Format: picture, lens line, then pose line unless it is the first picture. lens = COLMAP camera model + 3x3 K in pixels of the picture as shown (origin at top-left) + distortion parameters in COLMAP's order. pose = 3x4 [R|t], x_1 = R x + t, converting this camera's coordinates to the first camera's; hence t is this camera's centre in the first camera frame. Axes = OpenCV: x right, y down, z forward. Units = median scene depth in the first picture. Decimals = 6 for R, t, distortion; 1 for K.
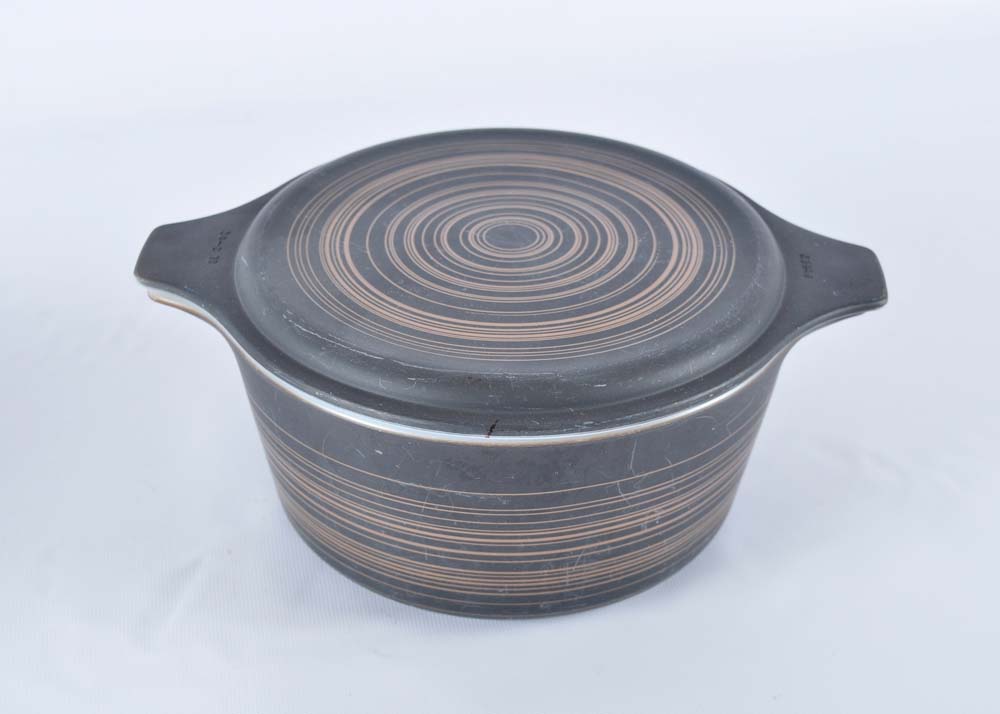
lens RADIAL K [[1887.4, 0, 500.0], [0, 1887.4, 357.0], [0, 0, 1]] dist [-0.027199, -0.040889]
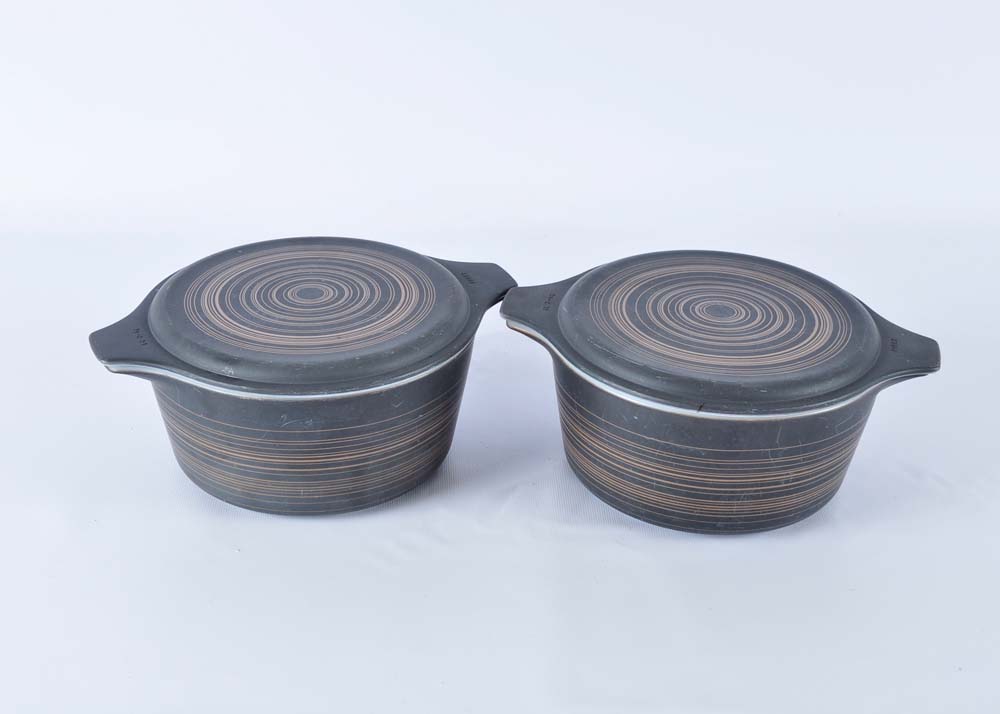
lens RADIAL K [[2000.5, 0, 500.0], [0, 2000.5, 357.0], [0, 0, 1]] dist [-0.021783, -0.015253]
pose [[0.990886, 0.093378, -0.097083, -0.012397], [-0.102310, 0.990536, -0.091497, 0.169985], [0.087620, 0.100596, 0.991062, -0.839027]]
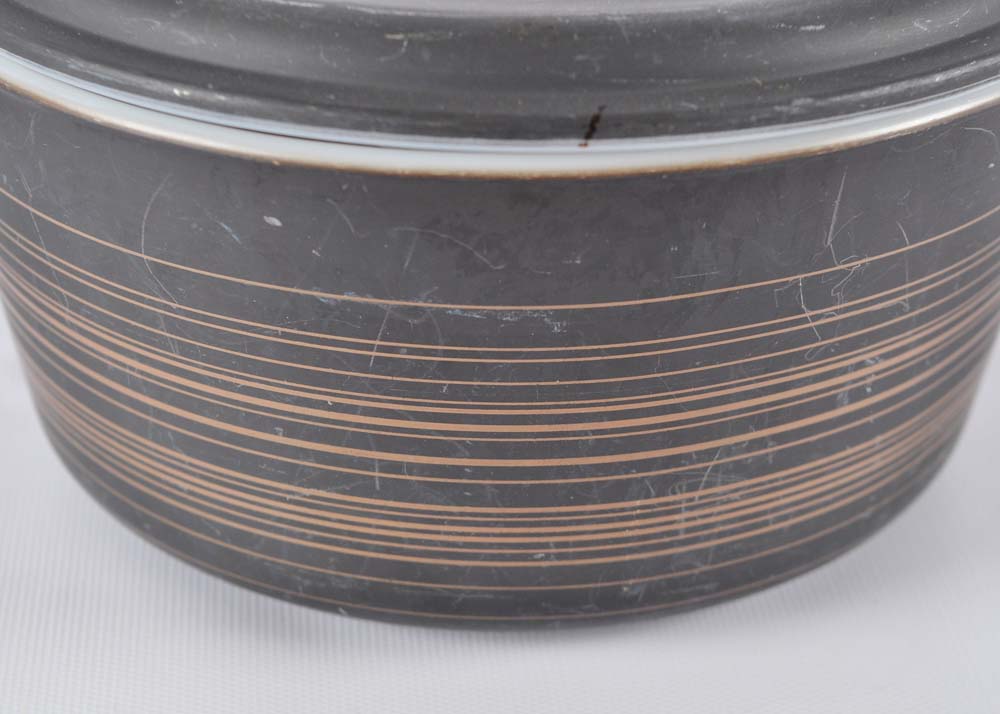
lens RADIAL K [[2400.3, 0, 427.7], [0, 2400.3, 357.0], [0, 0, 1]] dist [0.242671, 0.284574]
pose [[0.997048, -0.047231, 0.060533, -0.060247], [0.052450, 0.994762, -0.087739, 0.126563], [-0.056072, 0.090655, 0.994303, 0.416858]]
